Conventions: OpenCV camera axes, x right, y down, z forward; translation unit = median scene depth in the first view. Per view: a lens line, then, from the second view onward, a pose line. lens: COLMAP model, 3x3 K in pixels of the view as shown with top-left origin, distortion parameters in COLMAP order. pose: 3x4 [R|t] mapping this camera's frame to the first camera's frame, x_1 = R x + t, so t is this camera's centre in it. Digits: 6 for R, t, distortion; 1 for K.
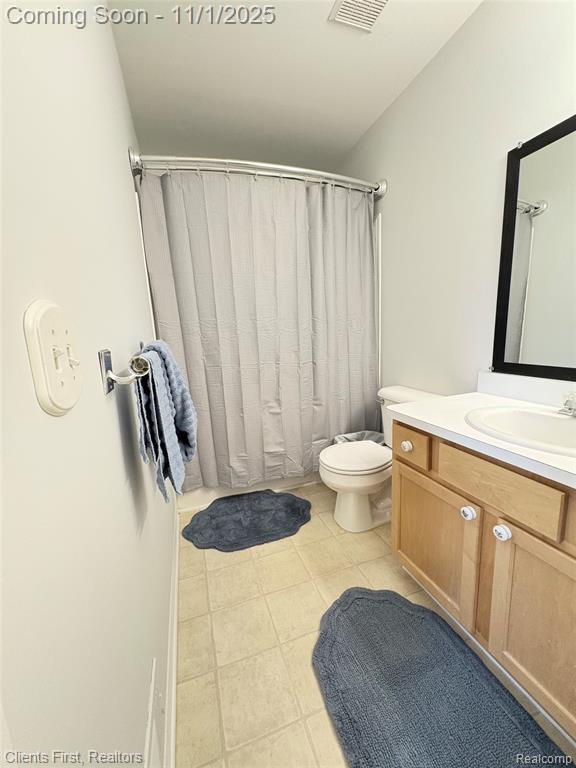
lens RADIAL K [[305.3, 0, 287.8], [0, 305.3, 386.3], [0, 0, 1]] dist [-0.000257, -0.000122]
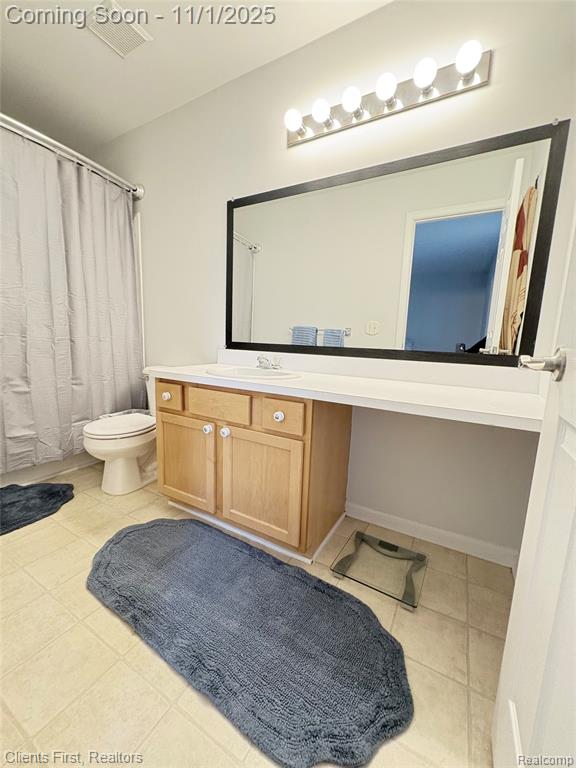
lens RADIAL K [[305.3, 0, 287.8], [0, 305.3, 386.3], [0, 0, 1]] dist [-0.000257, -0.000122]
pose [[0.748538, -0.023535, 0.662675, -0.052028], [0.044289, 0.998913, -0.014552, 0.124189], [-0.661612, 0.040242, 0.748766, -0.198775]]
